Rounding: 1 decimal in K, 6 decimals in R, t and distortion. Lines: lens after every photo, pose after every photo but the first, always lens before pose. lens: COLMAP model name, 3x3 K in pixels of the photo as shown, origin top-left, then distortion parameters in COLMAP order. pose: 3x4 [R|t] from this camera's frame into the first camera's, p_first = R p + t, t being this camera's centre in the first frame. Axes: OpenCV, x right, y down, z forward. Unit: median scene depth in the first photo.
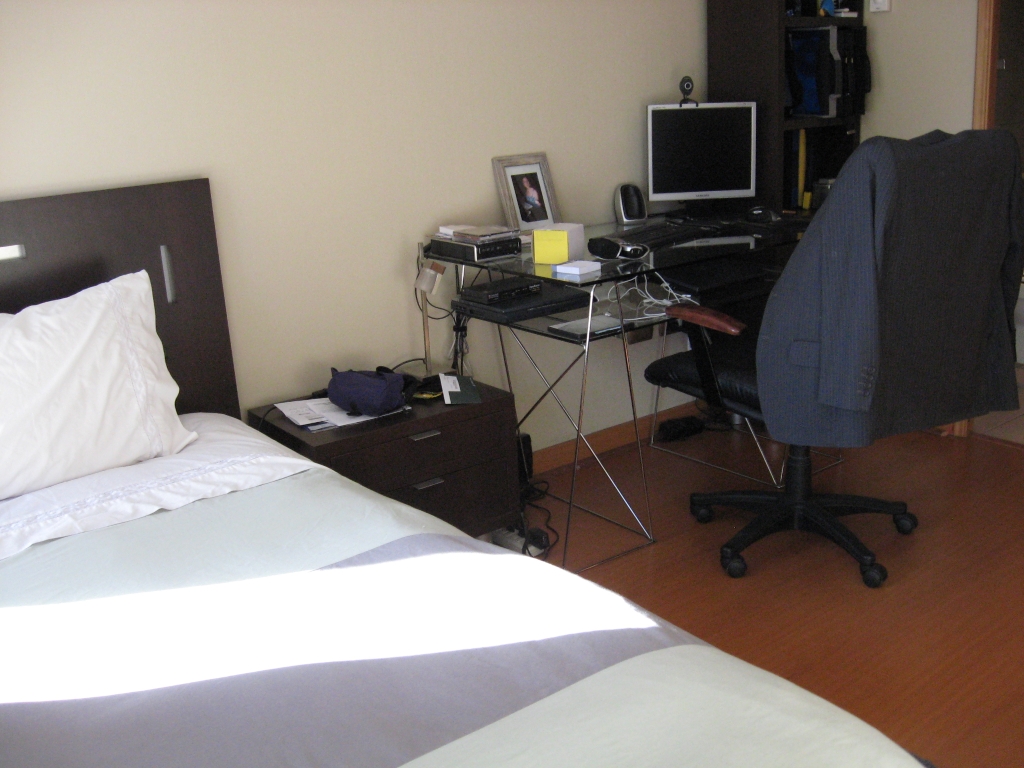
lens RADIAL K [[1057.5, 0, 524.9], [0, 1057.5, 399.3], [0, 0, 1]] dist [-0.115884, 0.000000]
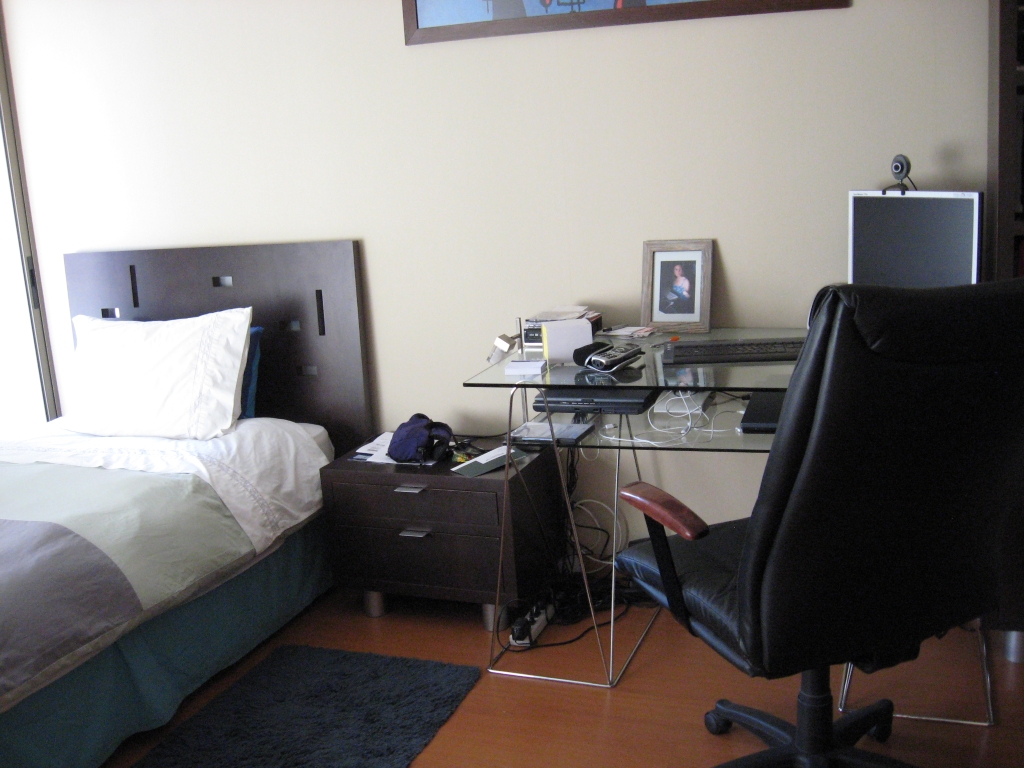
lens RADIAL K [[1057.5, 0, 513.0], [0, 1057.5, 378.1], [0, 0, 1]] dist [-0.115884, 0.000000]
pose [[0.517752, 0.196485, -0.832662, 0.708609], [-0.210108, 0.972665, 0.098876, -0.175195], [0.829330, 0.123755, 0.544883, 0.392261]]
